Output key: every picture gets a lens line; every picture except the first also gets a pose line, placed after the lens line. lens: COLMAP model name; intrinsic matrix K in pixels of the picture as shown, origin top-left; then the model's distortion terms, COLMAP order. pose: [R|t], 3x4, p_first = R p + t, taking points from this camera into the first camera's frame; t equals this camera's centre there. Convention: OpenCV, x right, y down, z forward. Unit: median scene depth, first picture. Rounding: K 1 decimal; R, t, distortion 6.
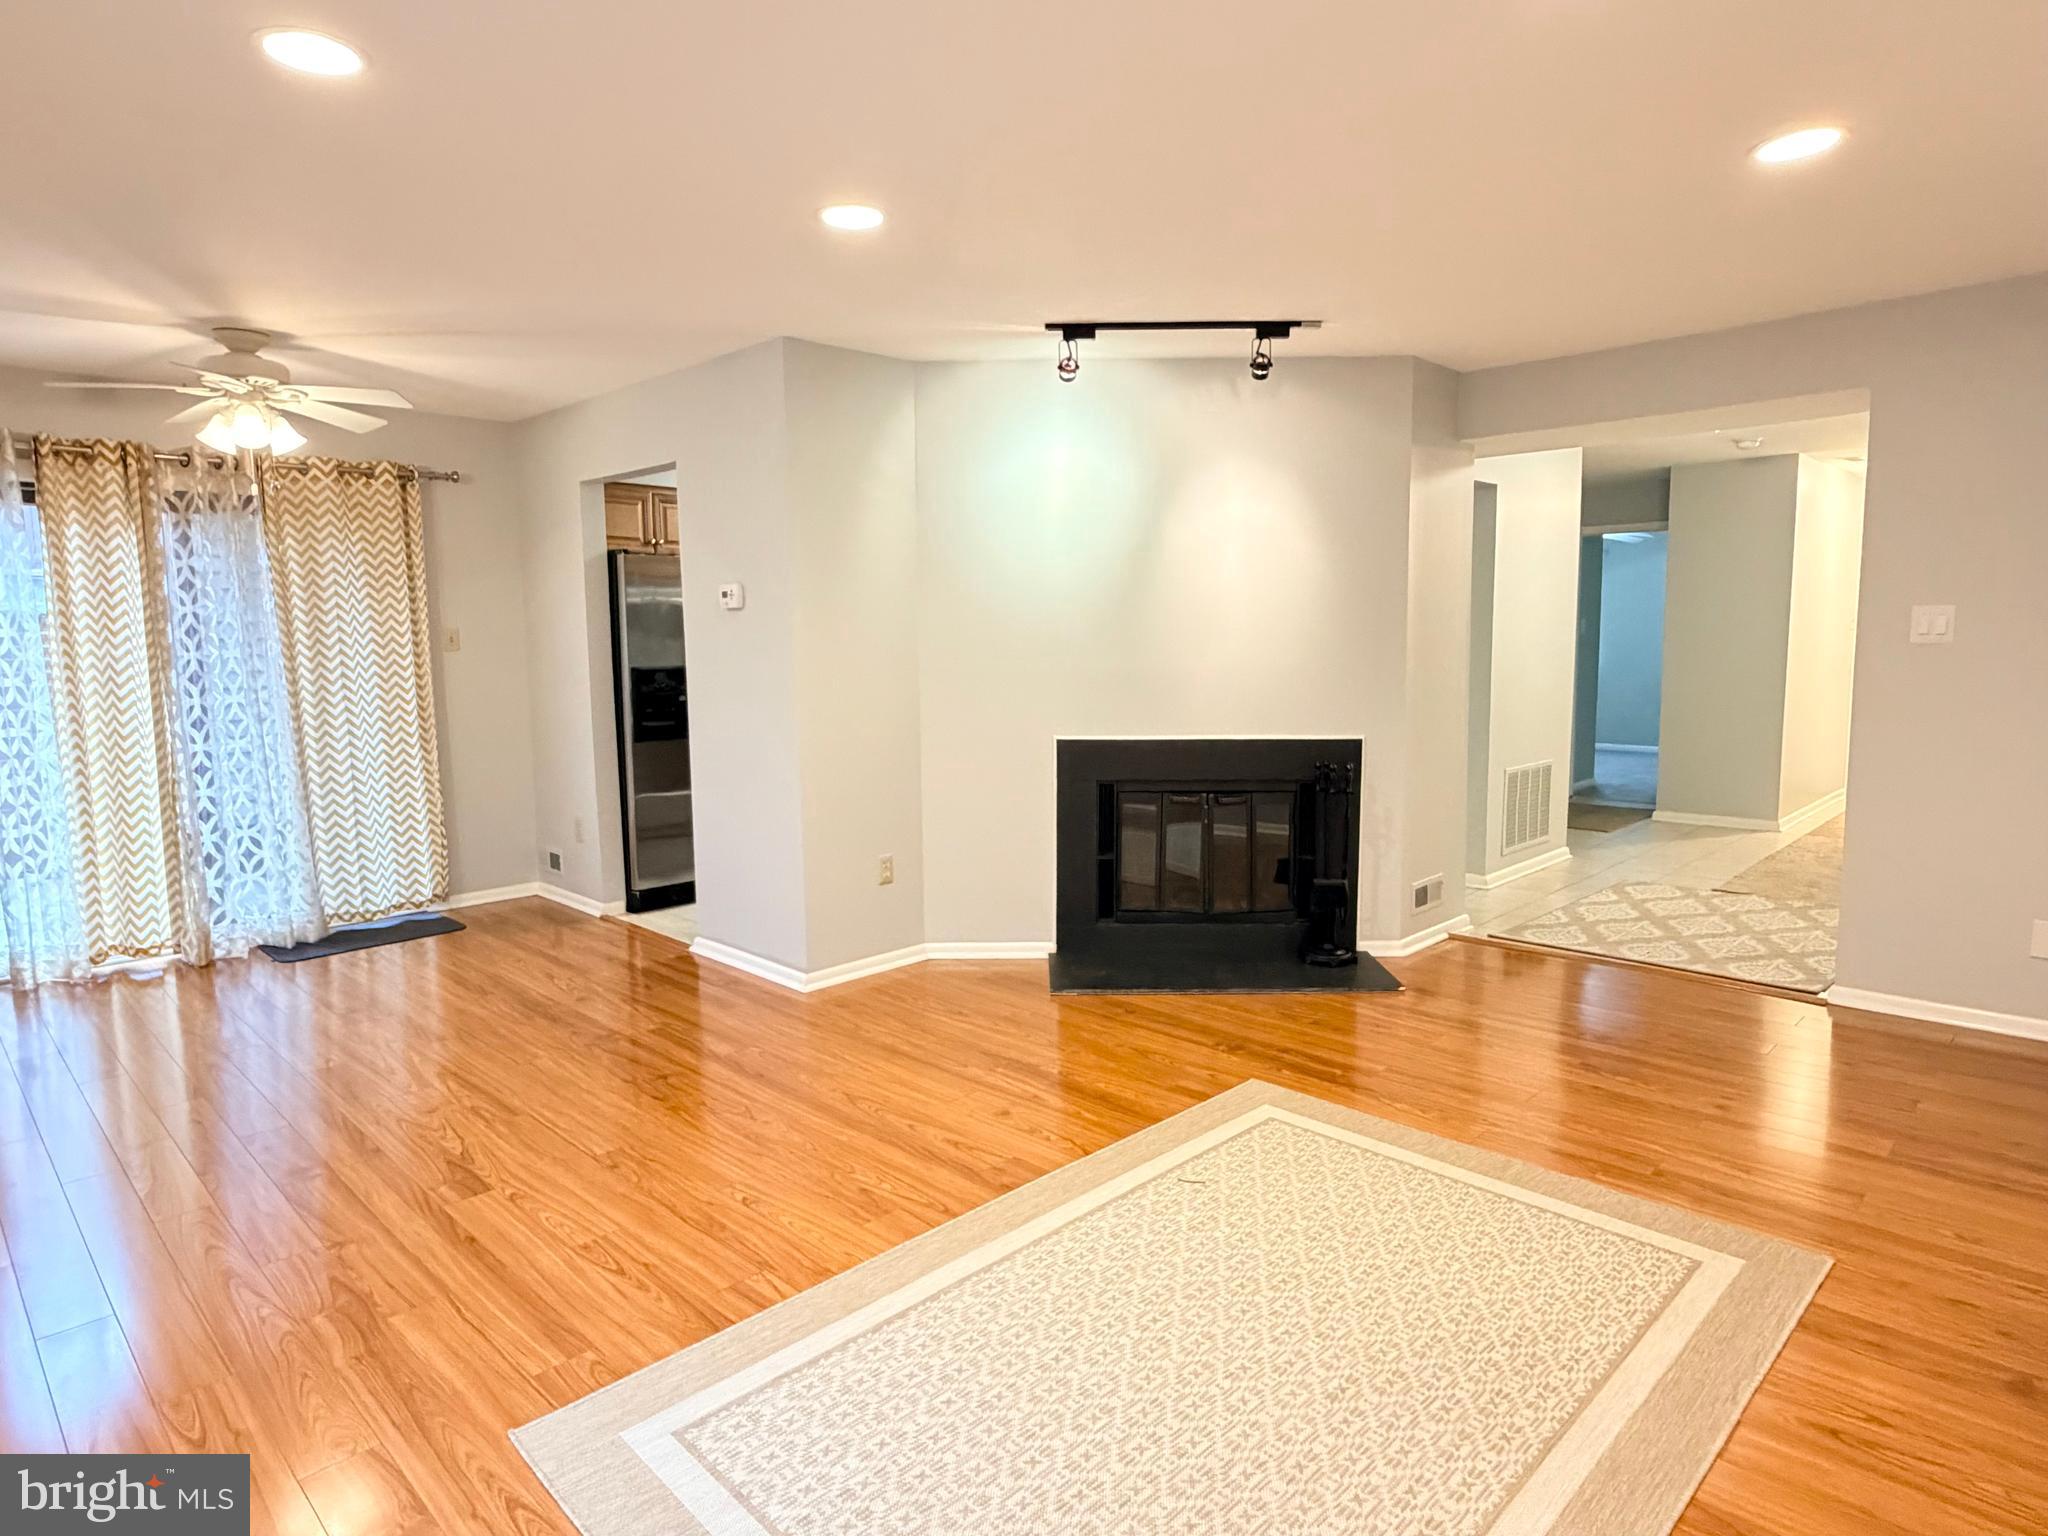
lens RADIAL K [[1160.0, 0, 1023.5], [0, 1160.0, 772.1], [0, 0, 1]] dist [0.003626, 0.003774]
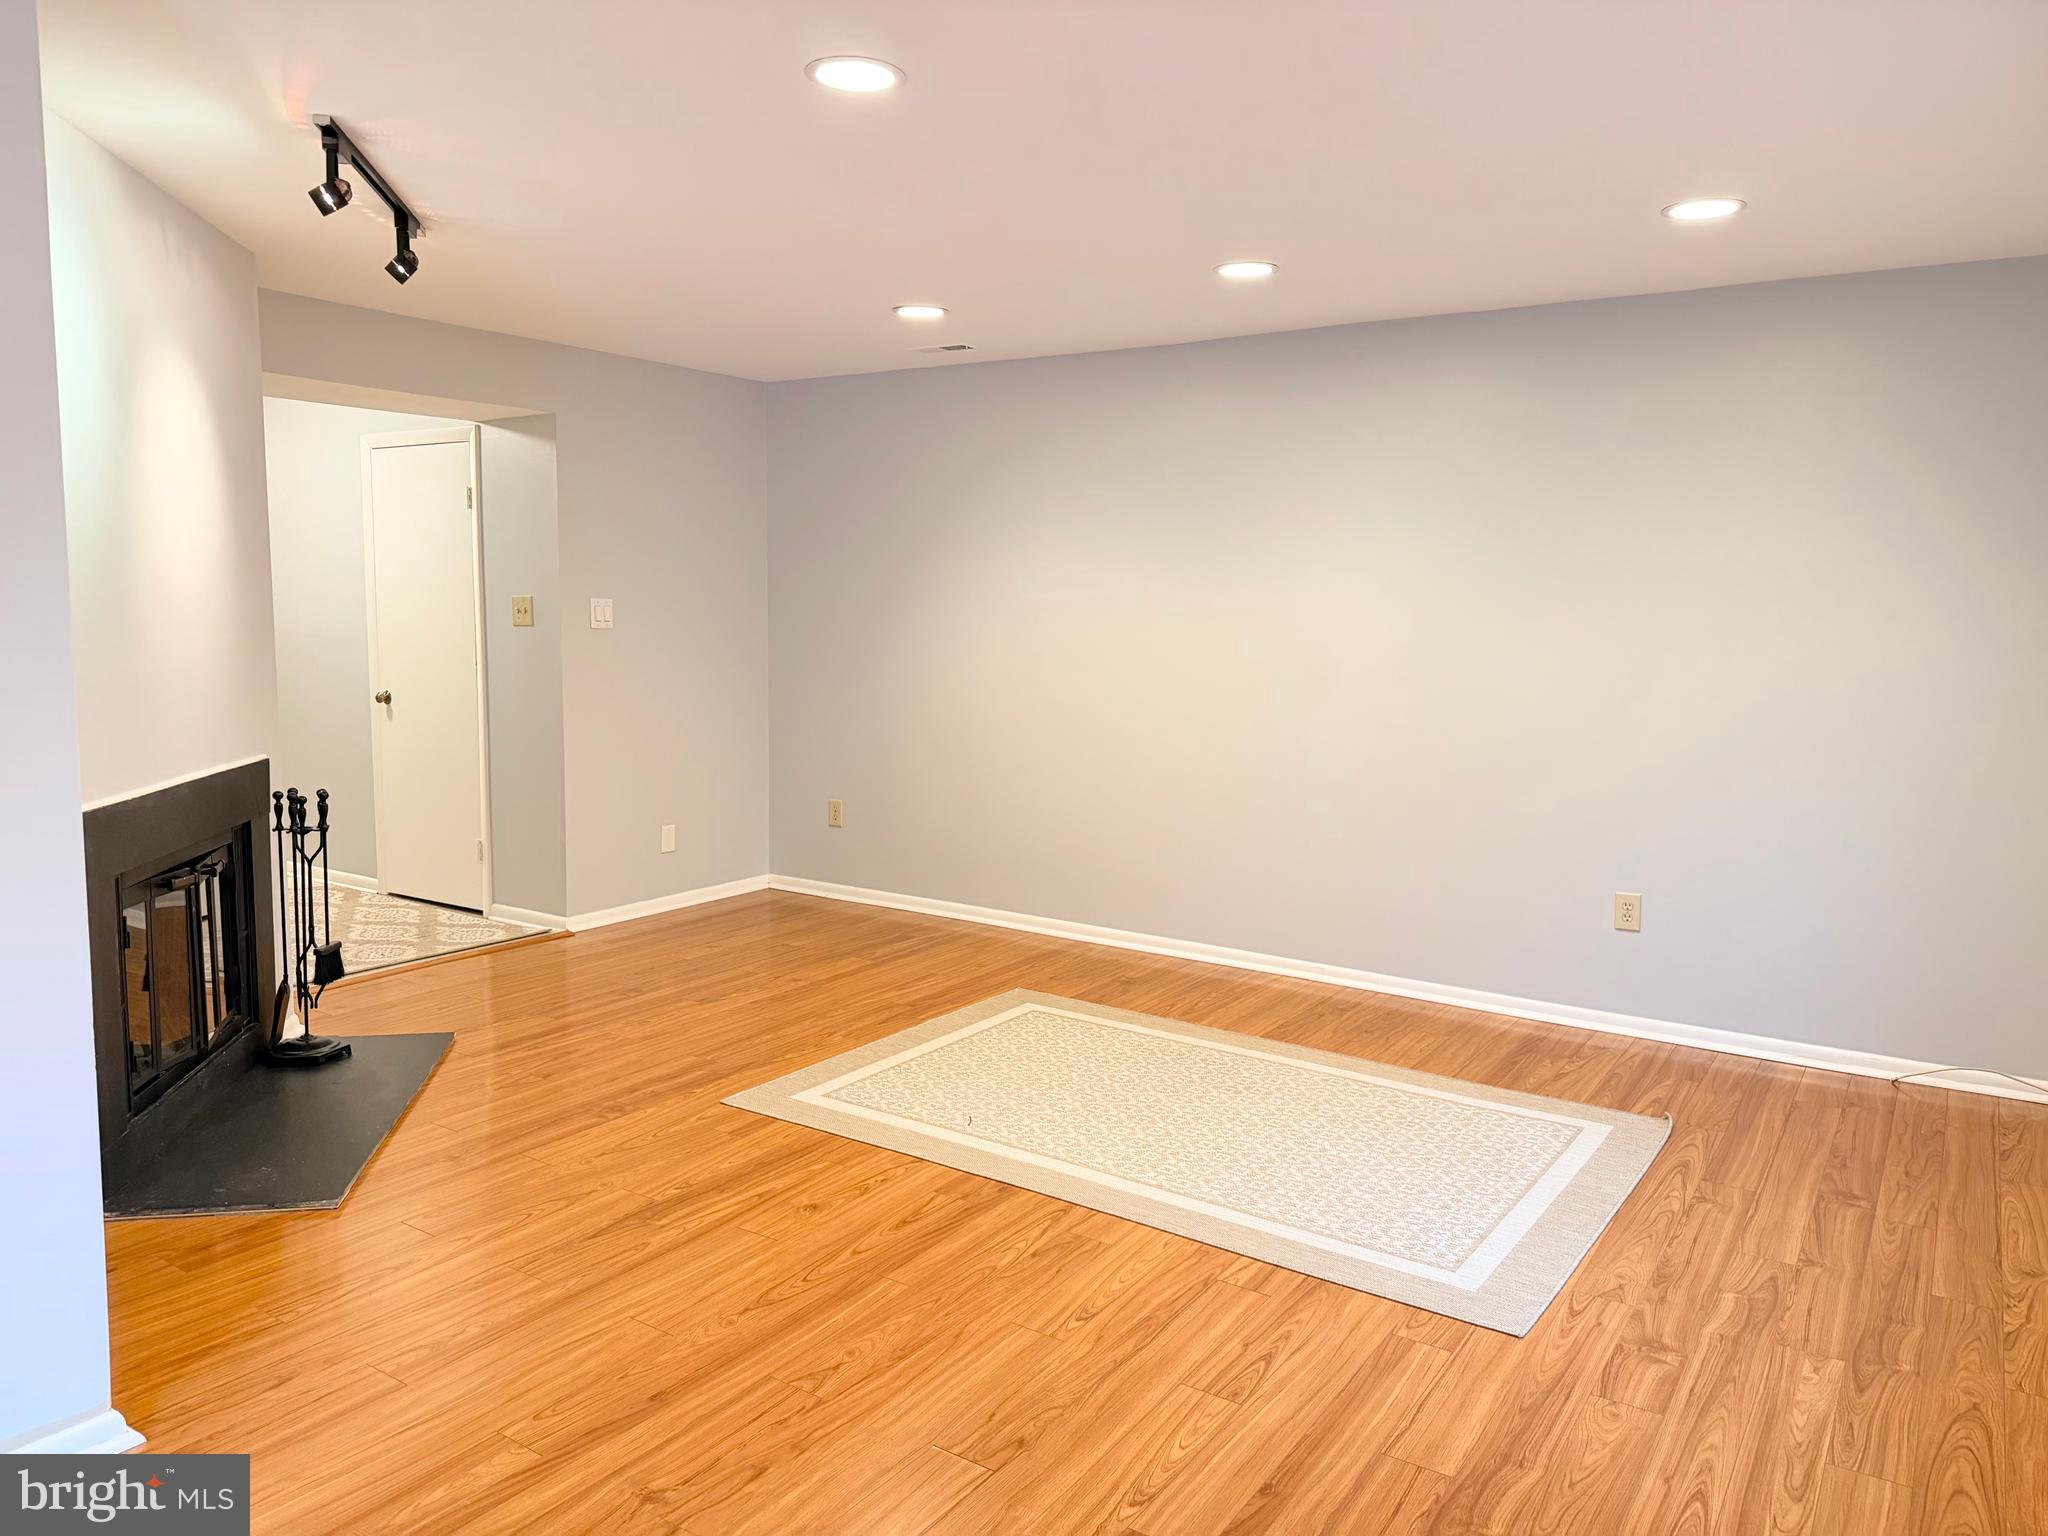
lens RADIAL K [[1433.4, 0, 1028.8], [0, 1433.4, 763.4], [0, 0, 1]] dist [0.043874, -0.010143]
pose [[-0.187858, -0.100650, 0.977026, -0.927685], [0.102667, 0.987274, 0.121446, -0.113768], [-0.976816, 0.123123, -0.175134, 0.910890]]
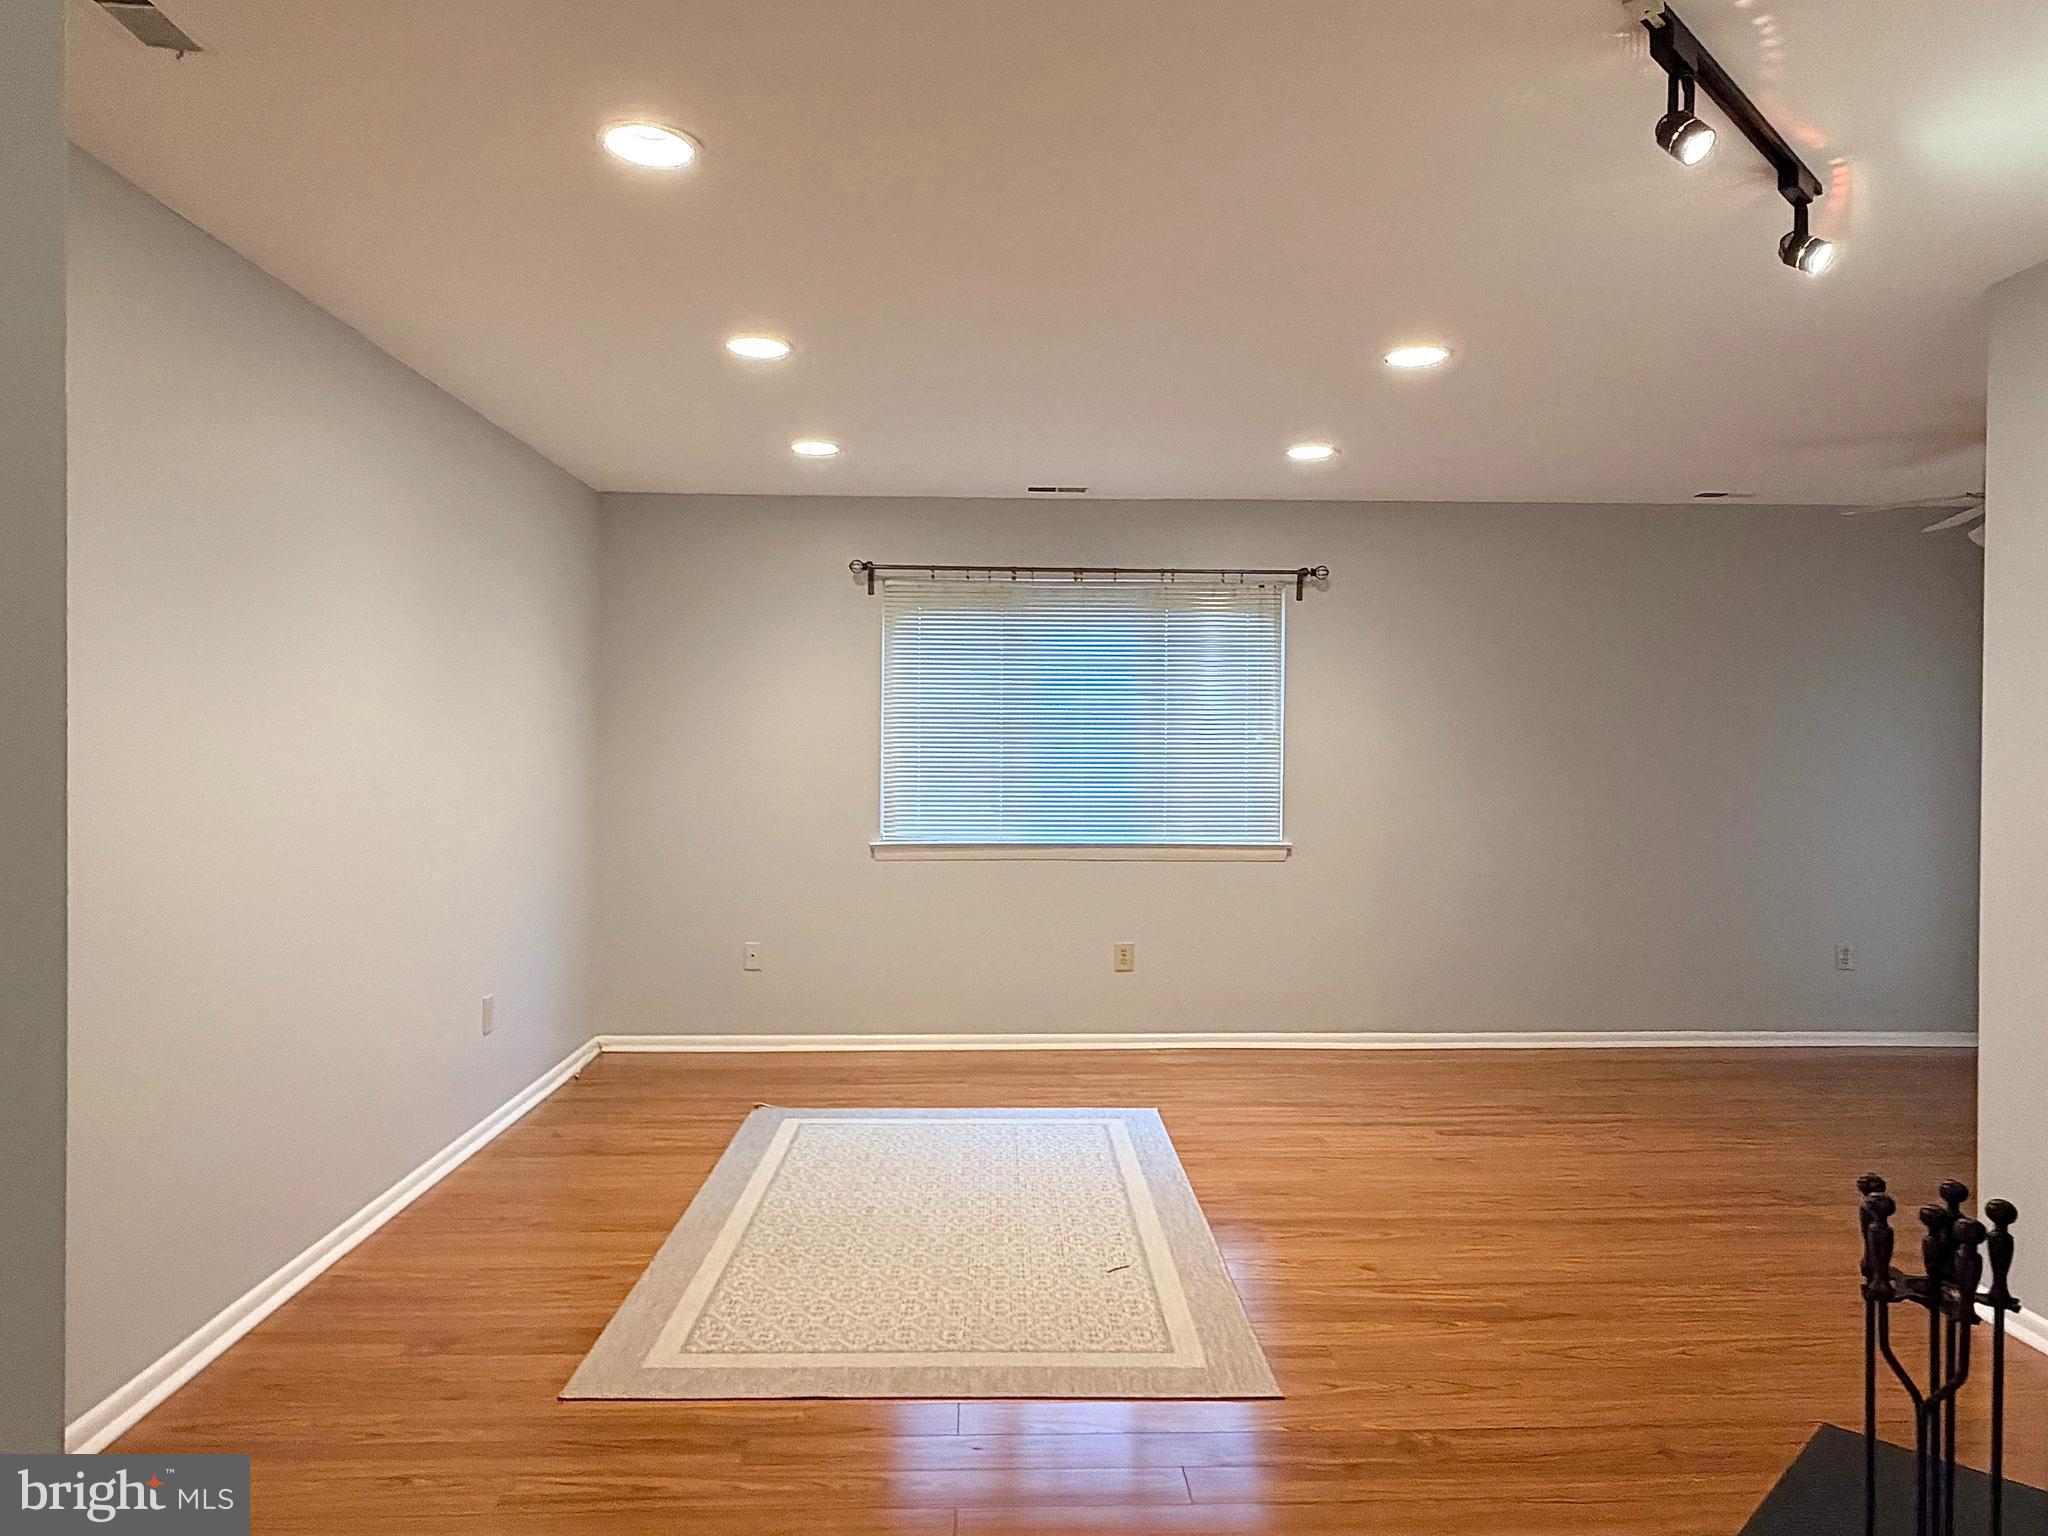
lens RADIAL K [[1372.1, 0, 1028.2], [0, 1372.1, 763.3], [0, 0, 1]] dist [0.003780, -0.000686]
pose [[-0.686668, 0.015440, -0.726807, 0.858417], [-0.085327, 0.991152, 0.101670, -0.166196], [0.721946, 0.131830, -0.679275, 1.363080]]
